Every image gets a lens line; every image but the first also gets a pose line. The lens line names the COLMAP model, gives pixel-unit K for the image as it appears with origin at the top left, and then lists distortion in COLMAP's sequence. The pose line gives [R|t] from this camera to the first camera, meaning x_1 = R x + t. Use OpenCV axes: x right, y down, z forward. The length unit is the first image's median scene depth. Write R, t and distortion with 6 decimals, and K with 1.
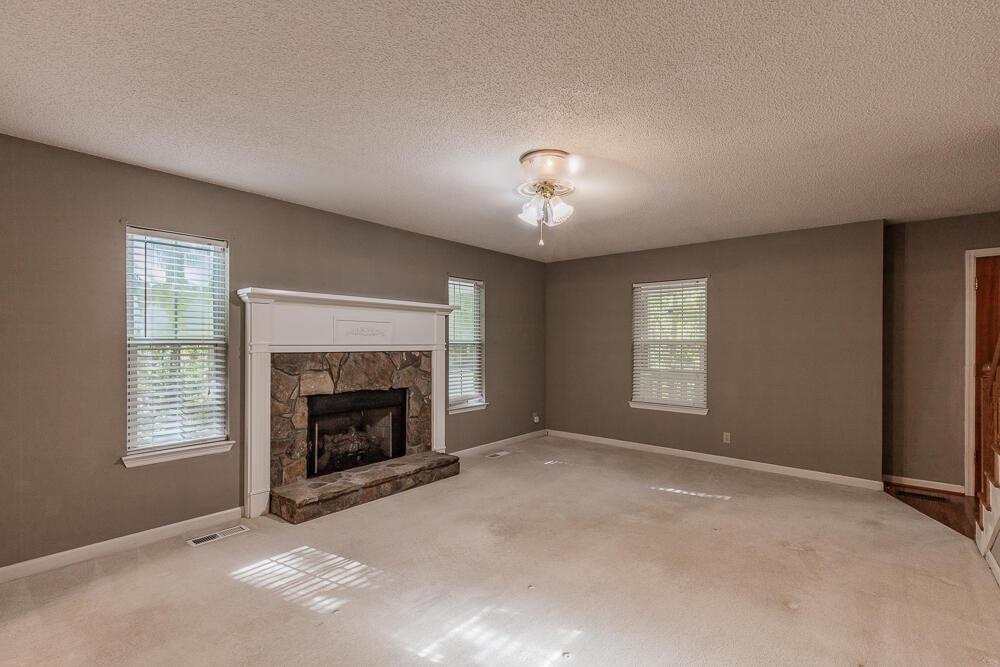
lens RADIAL K [[444.6, 0, 506.1], [0, 444.6, 339.5], [0, 0, 1]] dist [0.001531, 0.001108]
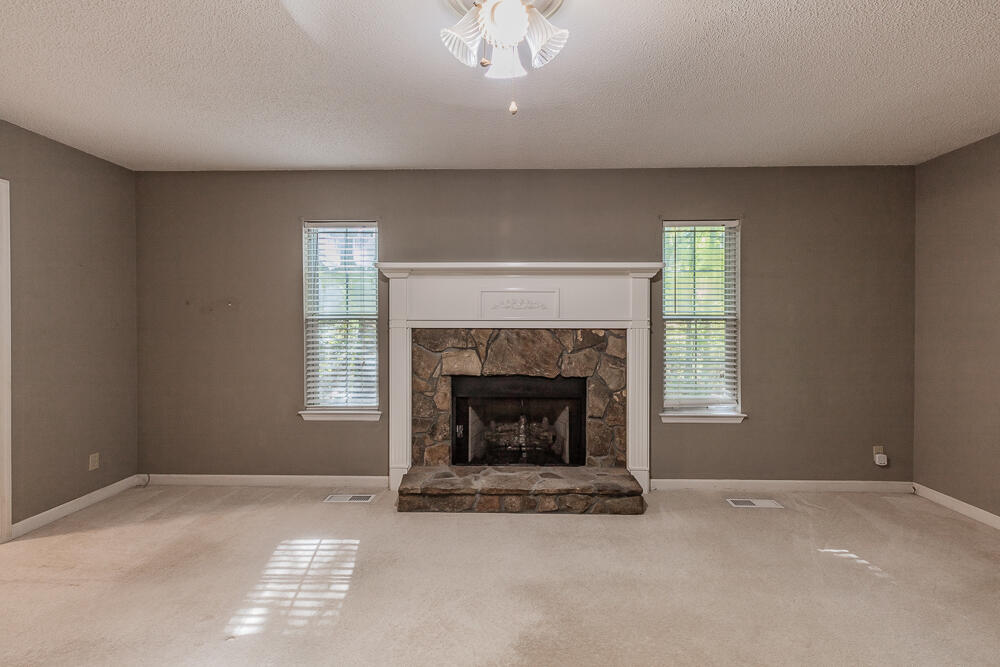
lens RADIAL K [[444.6, 0, 508.3], [0, 444.6, 321.1], [0, 0, 1]] dist [0.001531, 0.001108]
pose [[0.628522, 0.001308, -0.777791, 0.339457], [0.005584, 0.999965, 0.006193, 0.009188], [0.777772, -0.008235, 0.628493, 0.508901]]
